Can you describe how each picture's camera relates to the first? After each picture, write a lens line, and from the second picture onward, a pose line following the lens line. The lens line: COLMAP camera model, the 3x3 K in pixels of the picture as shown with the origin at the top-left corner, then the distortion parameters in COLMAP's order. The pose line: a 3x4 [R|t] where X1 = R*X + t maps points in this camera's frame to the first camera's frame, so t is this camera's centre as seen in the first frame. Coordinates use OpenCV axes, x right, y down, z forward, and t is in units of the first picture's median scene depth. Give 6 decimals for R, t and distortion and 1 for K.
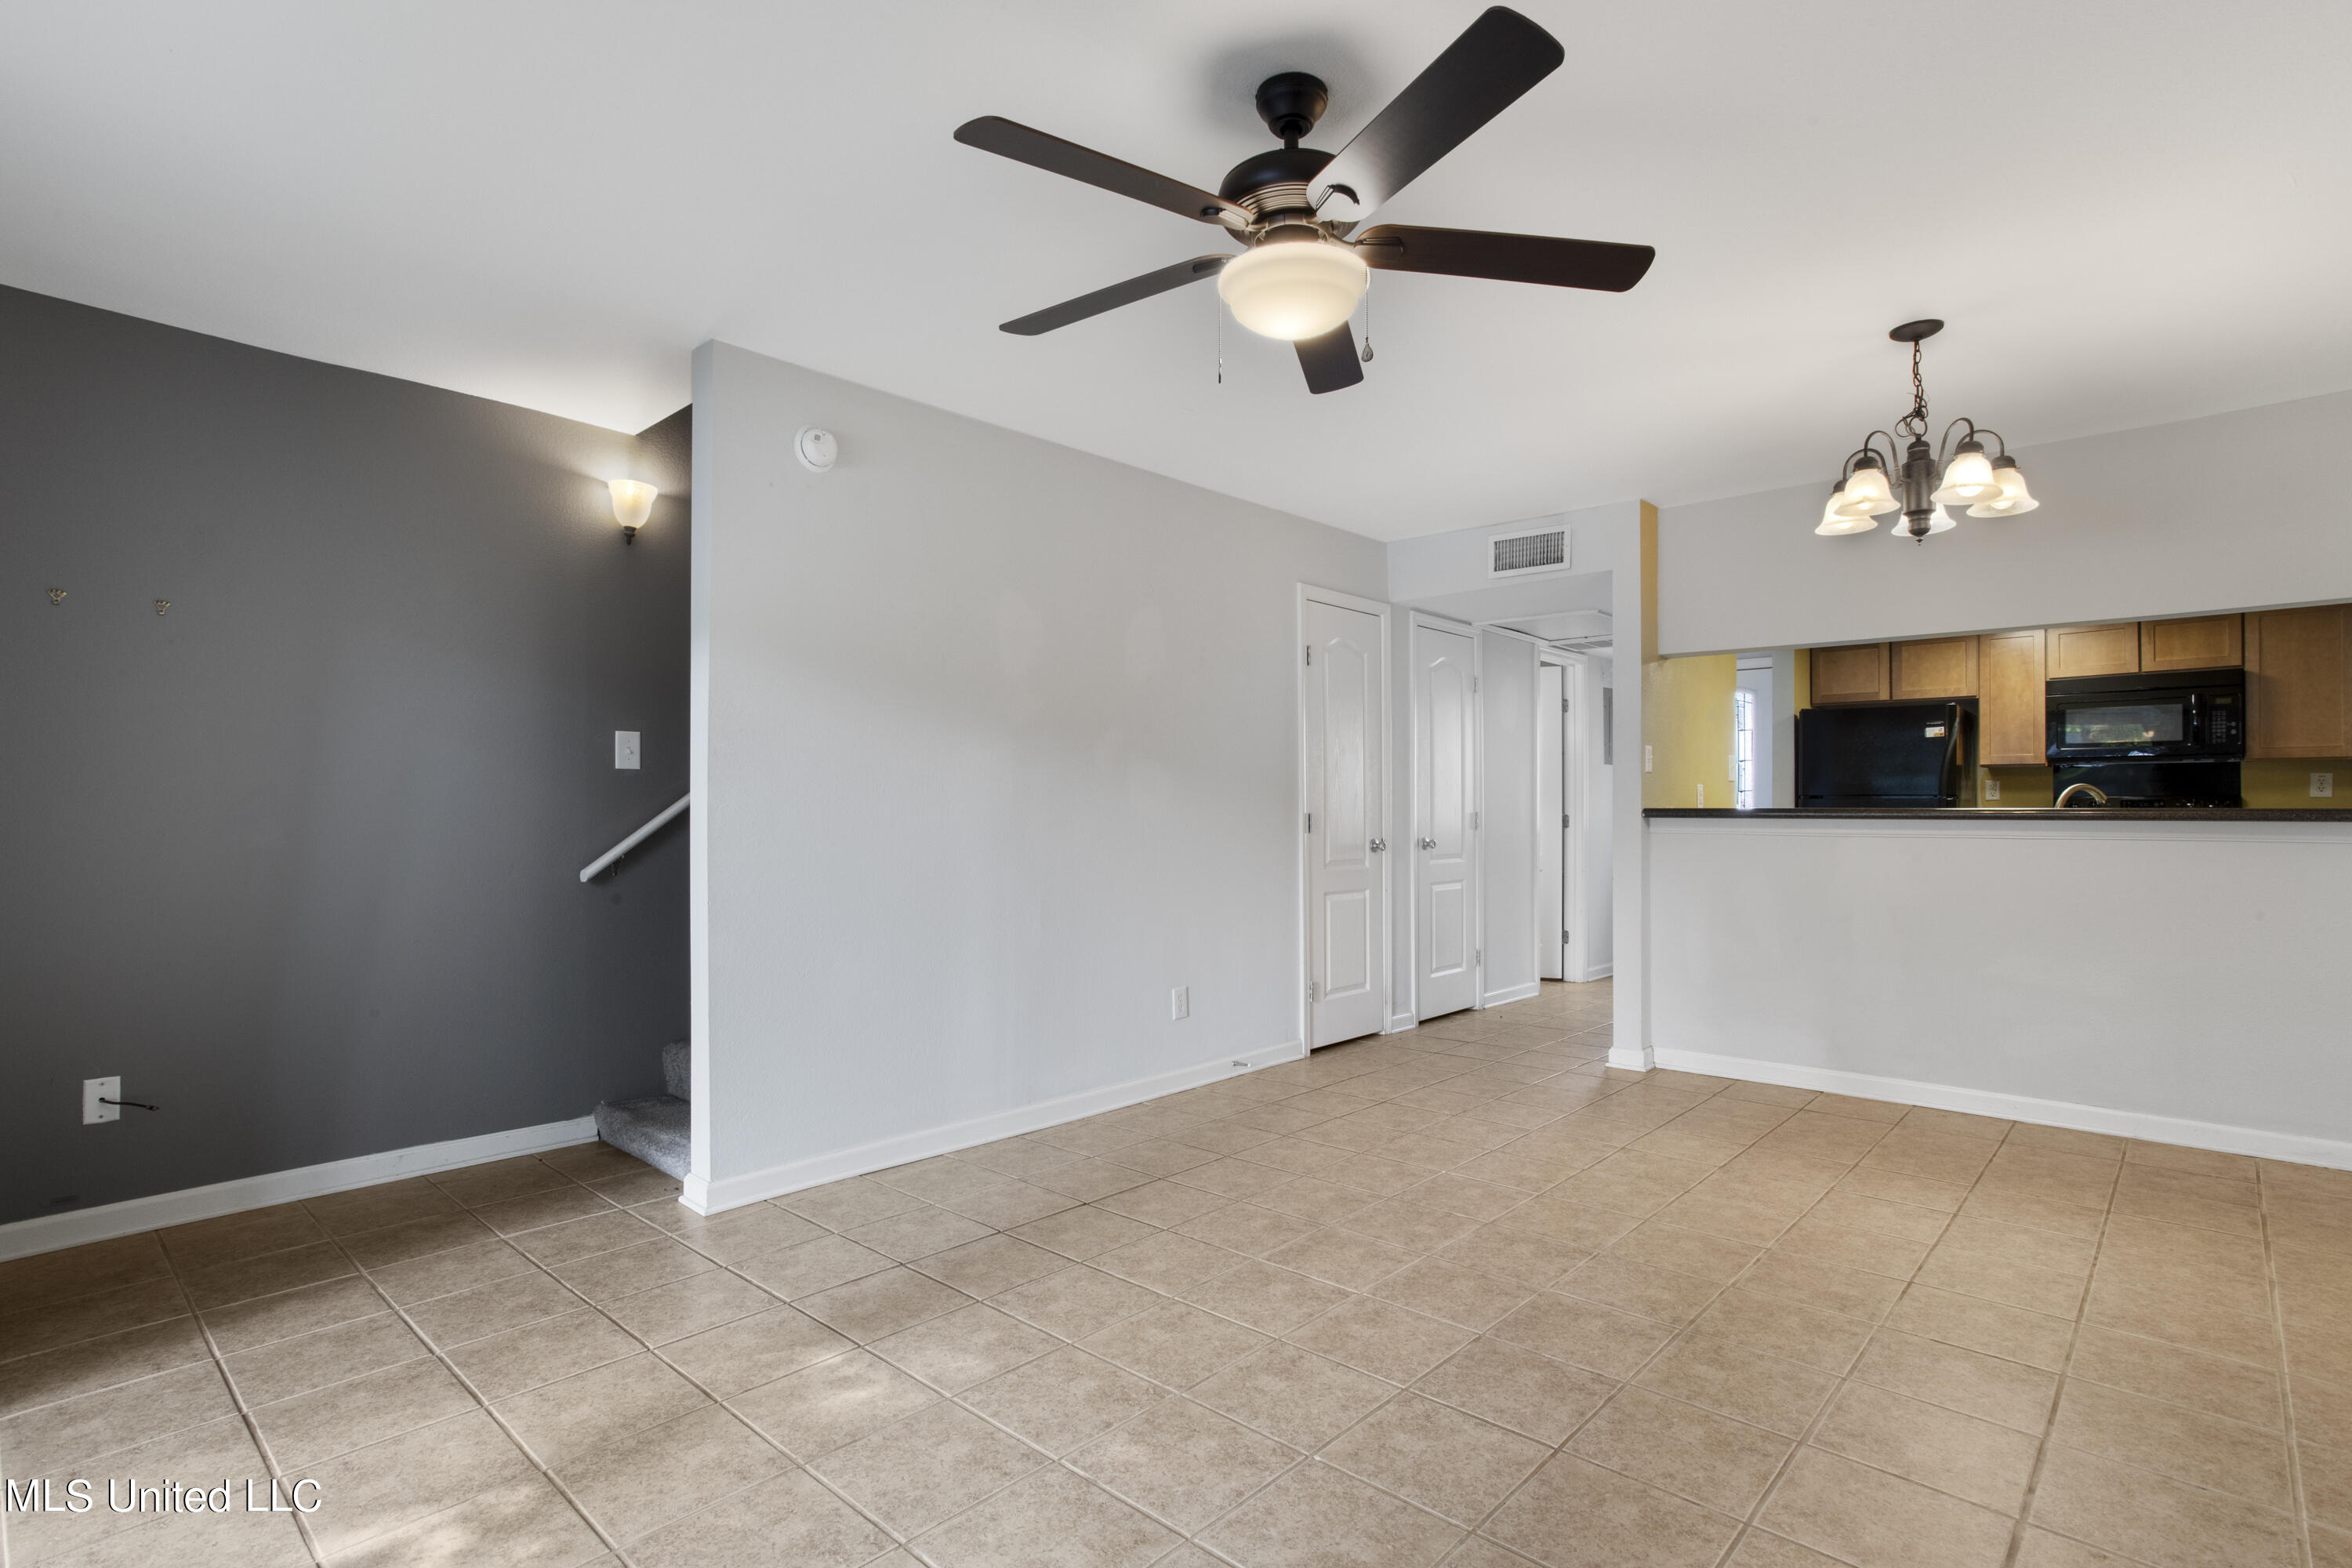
lens RADIAL K [[1139.6, 0, 1168.8], [0, 1139.6, 791.0], [0, 0, 1]] dist [-0.059858, 0.036030]
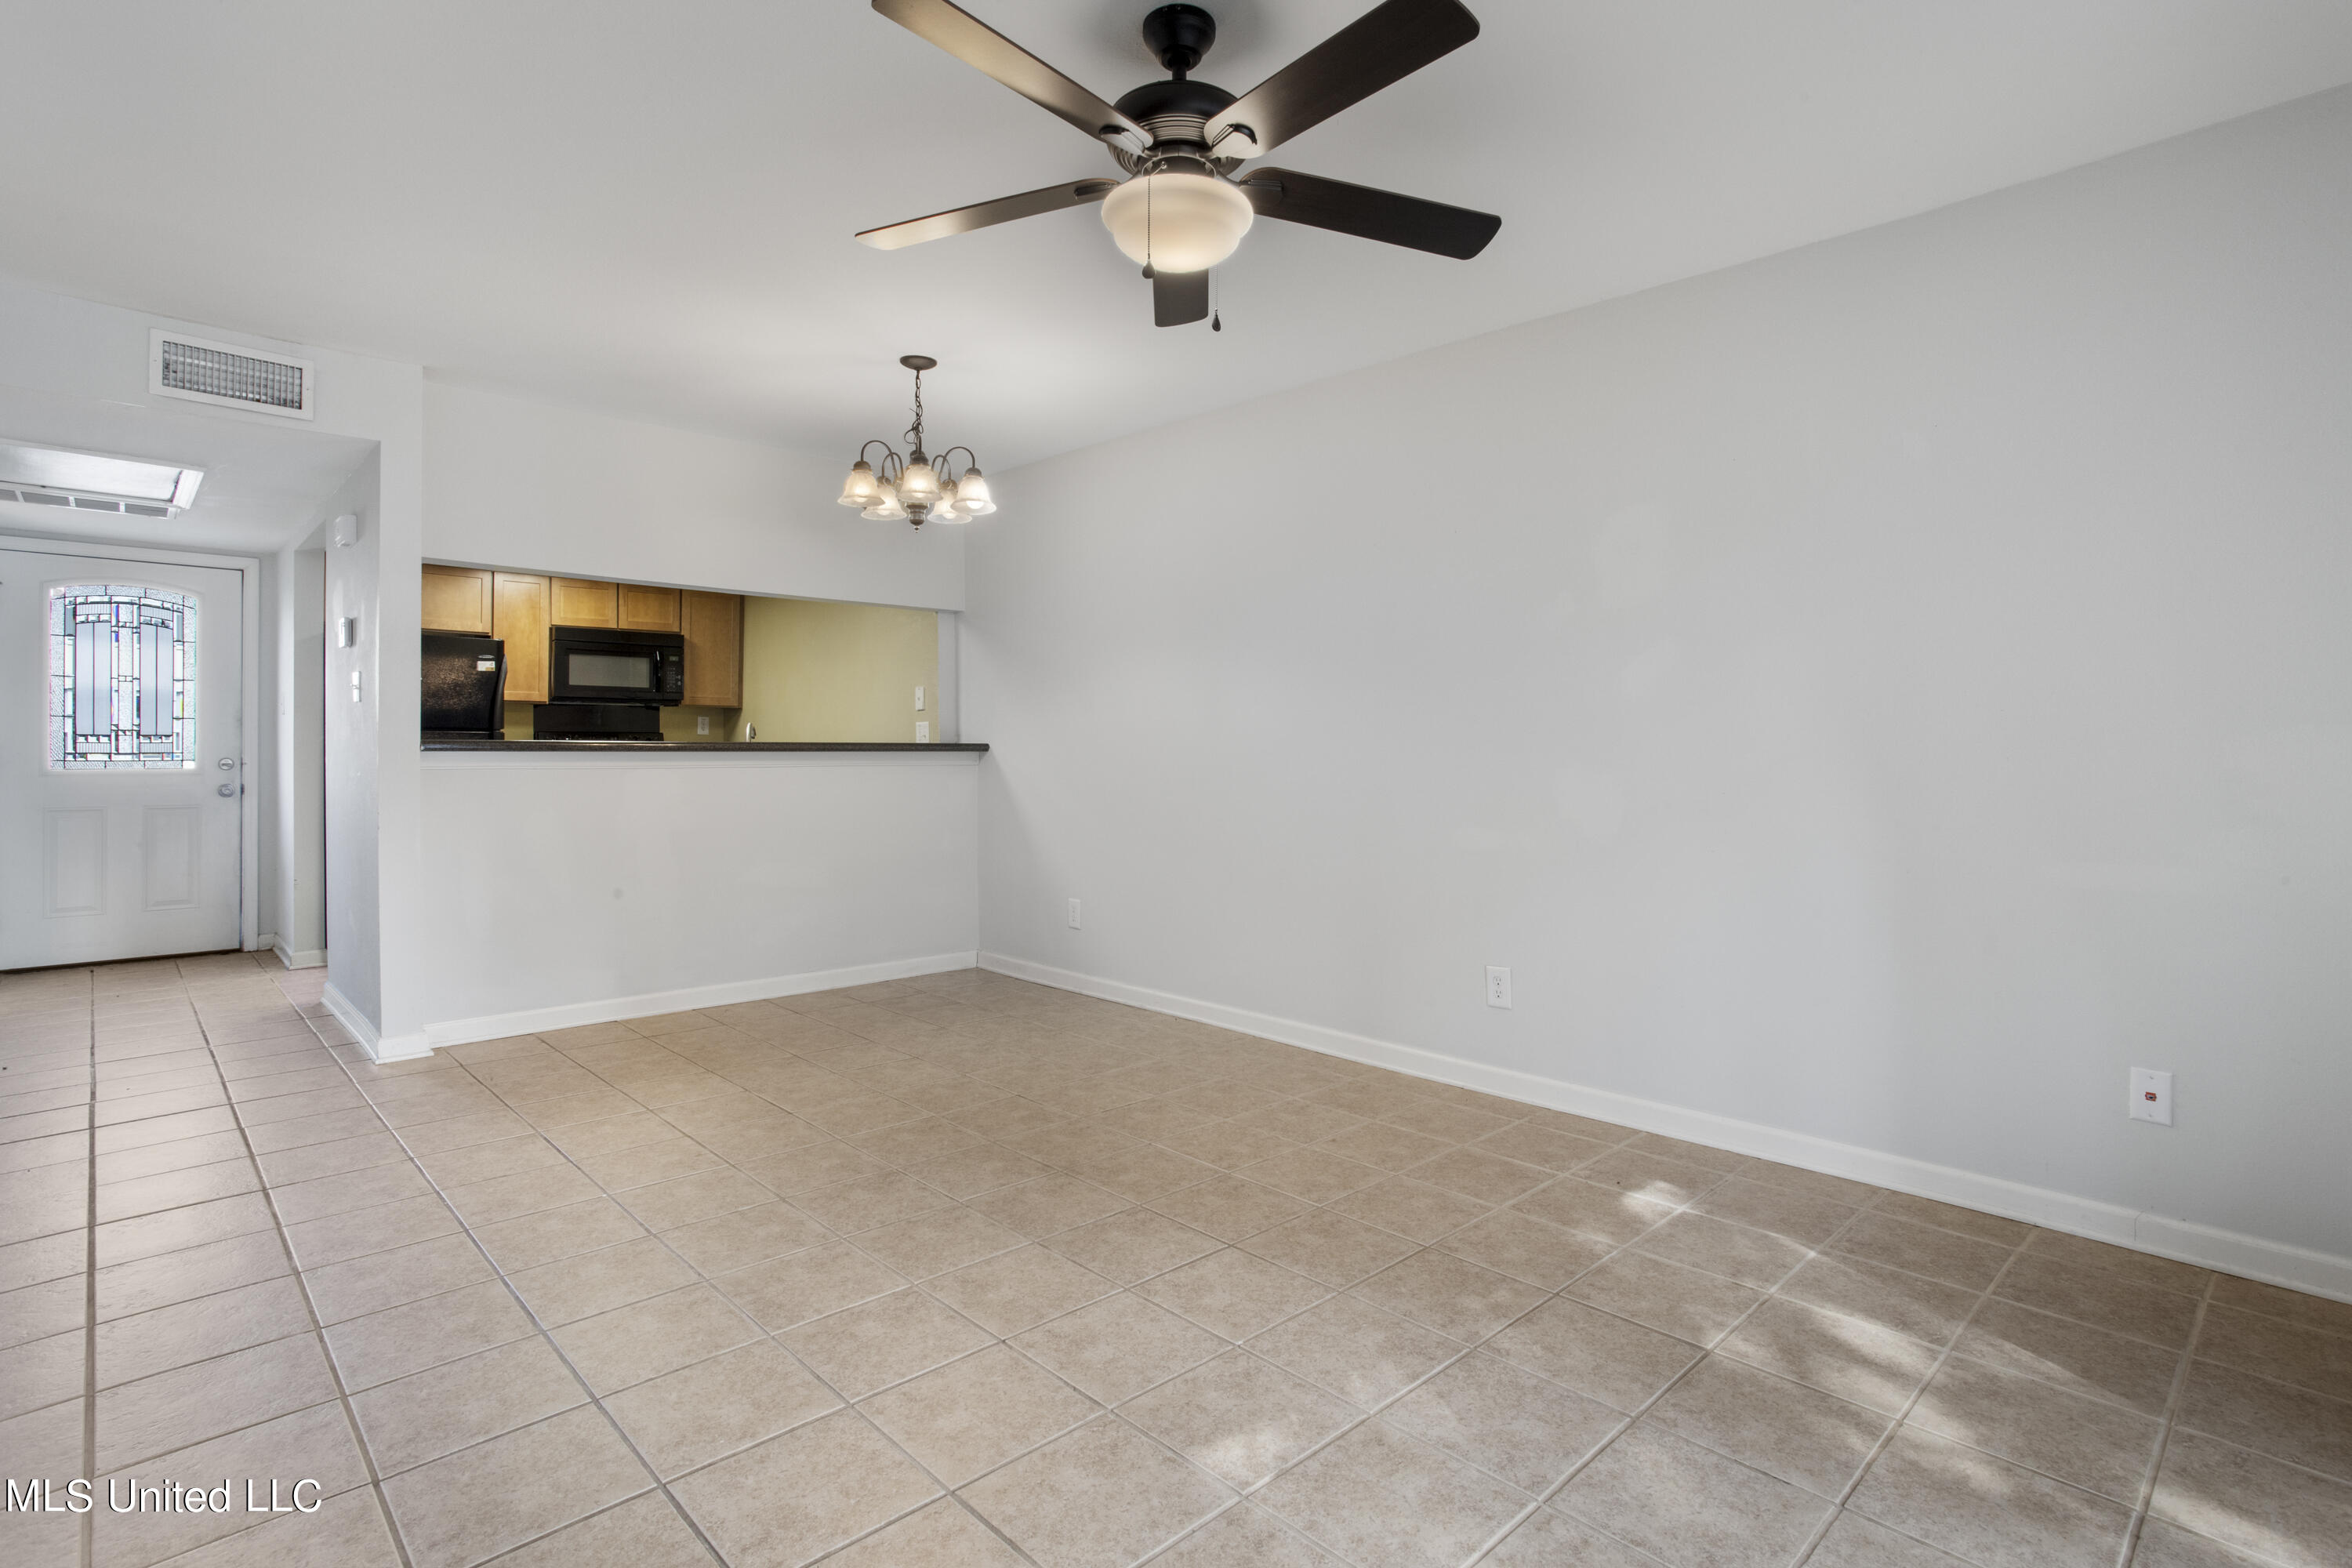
lens RADIAL K [[1160.8, 0, 1175.9], [0, 1160.8, 748.9], [0, 0, 1]] dist [-0.056557, 0.037305]
pose [[0.059770, -0.002042, 0.998210, -0.337624], [-0.019328, 0.999808, 0.003202, 0.007325], [-0.998025, -0.019485, 0.059719, 0.349369]]
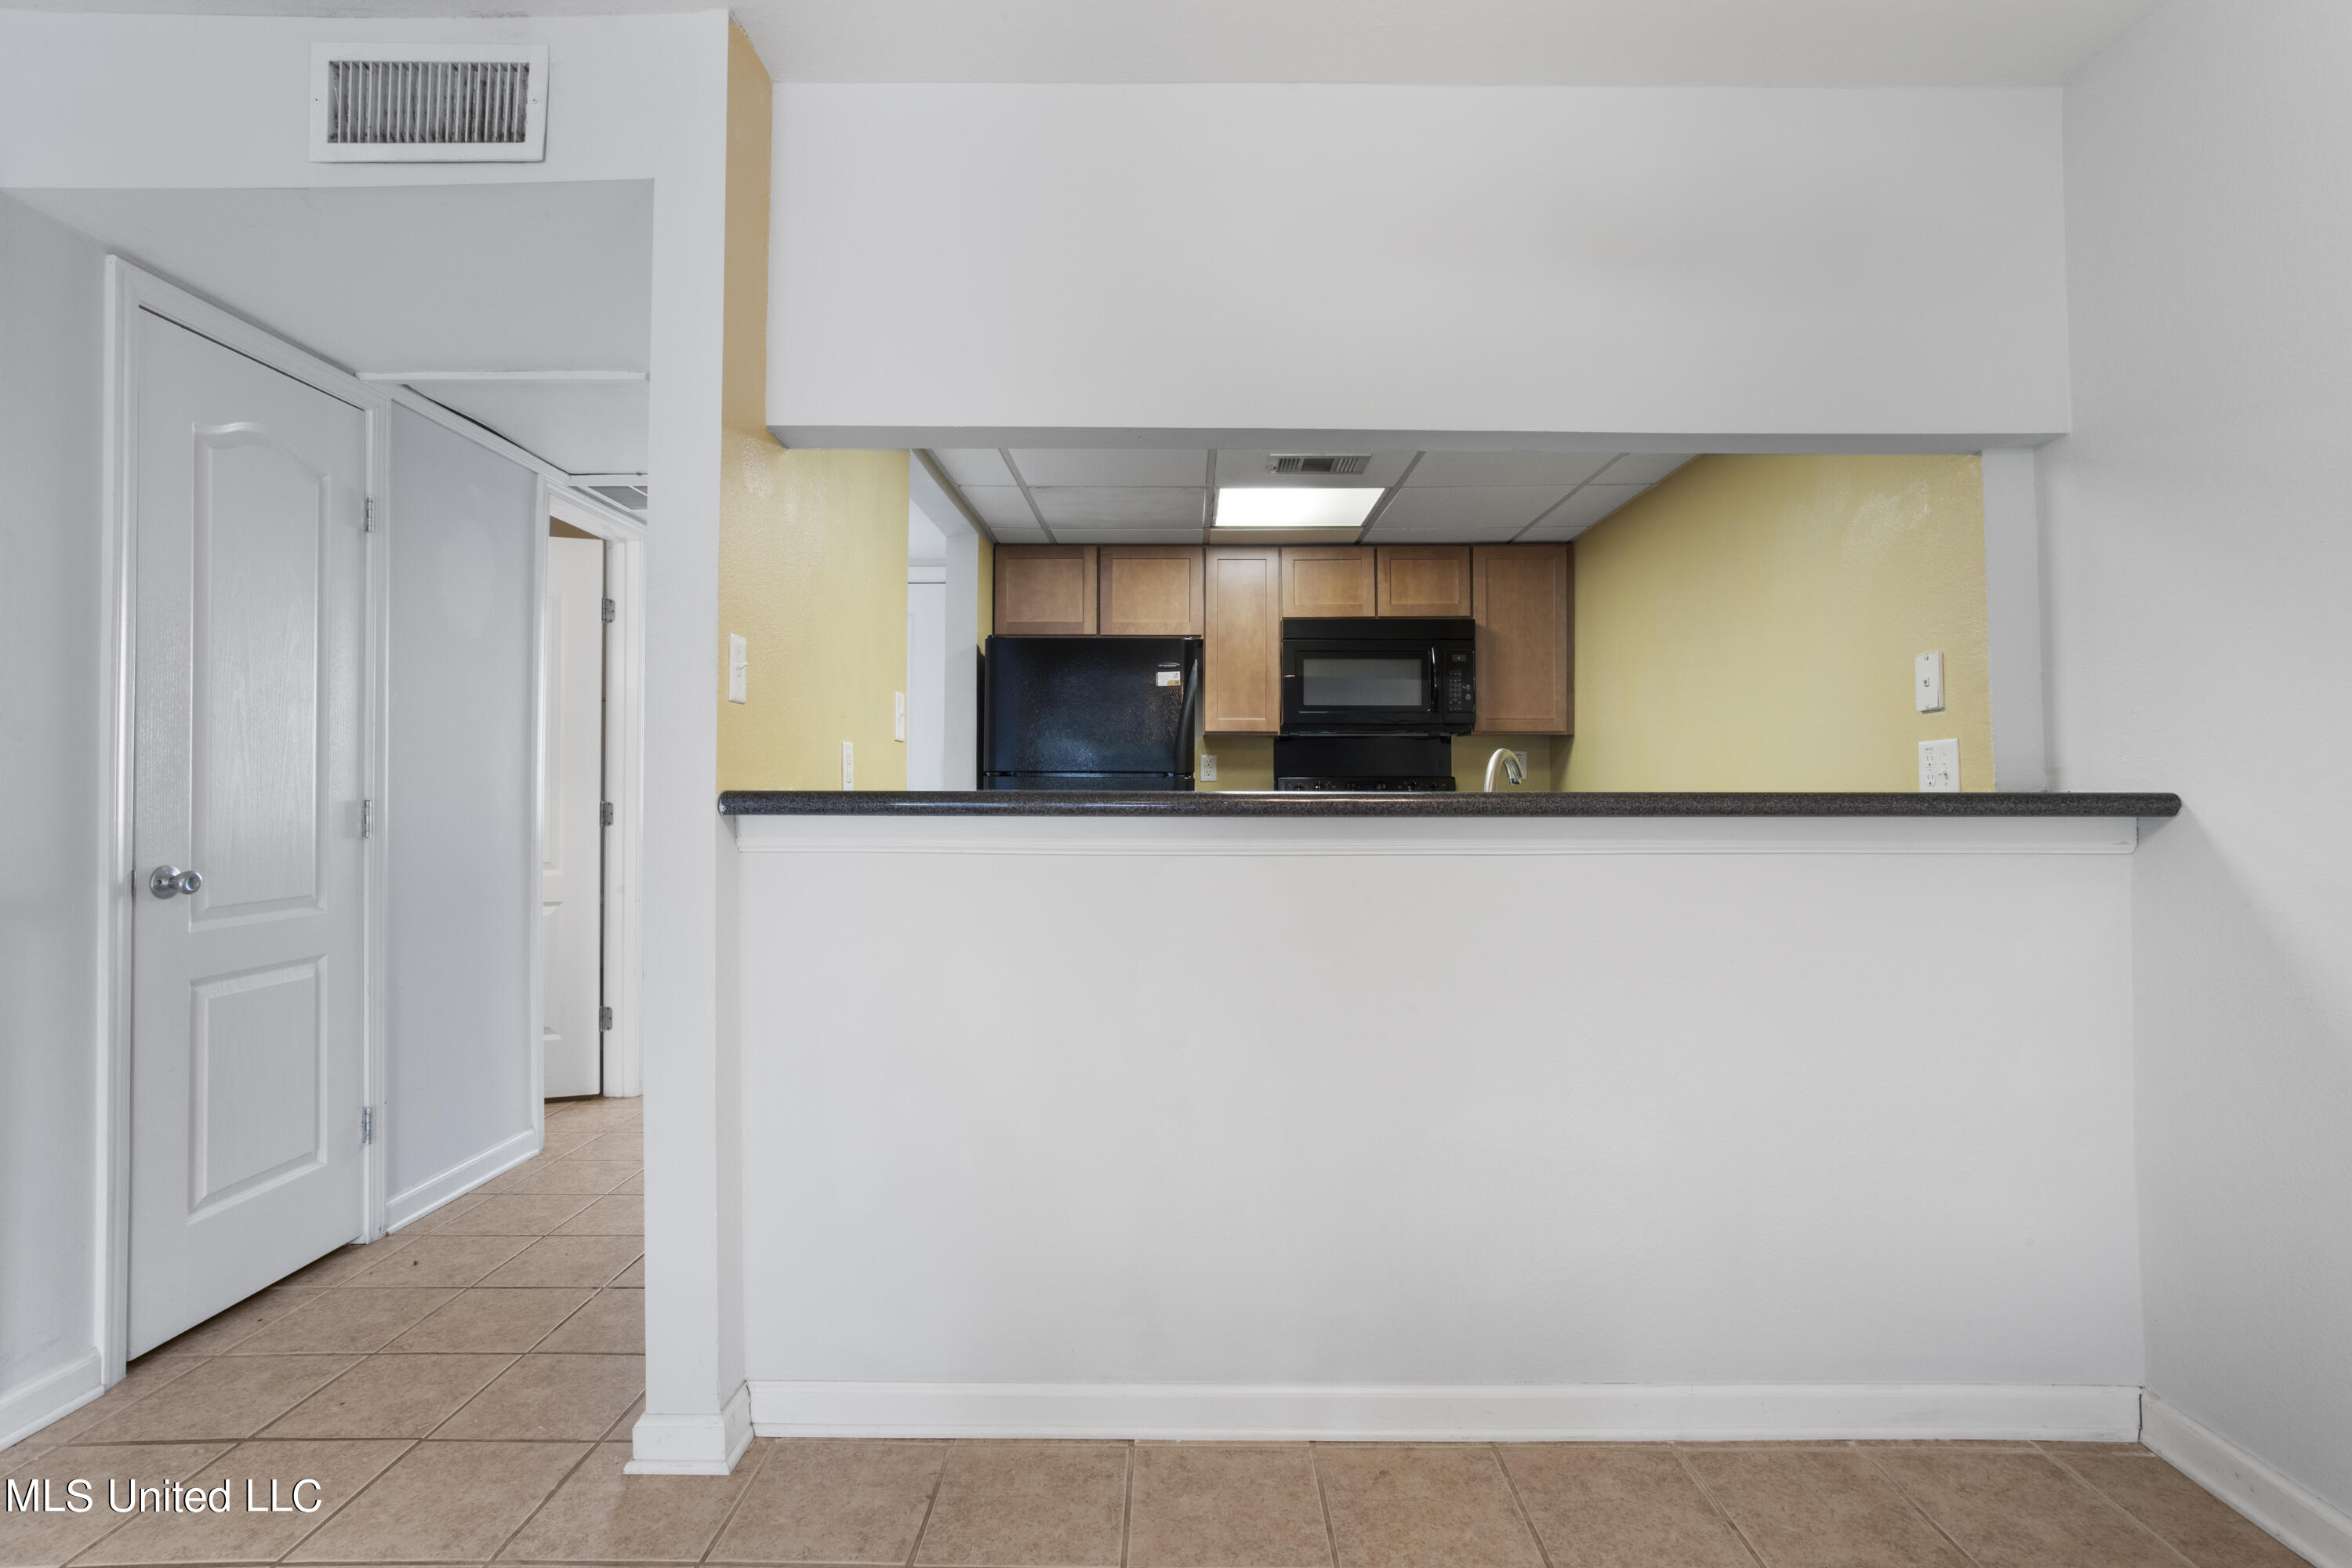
lens RADIAL K [[1165.1, 0, 1163.7], [0, 1165.1, 783.4], [0, 0, 1]] dist [-0.052312, 0.038348]
pose [[0.741545, 0.005278, 0.670883, 0.233683], [-0.011090, 0.999929, 0.004391, 0.008000], [-0.670812, -0.010696, 0.741550, 0.528979]]
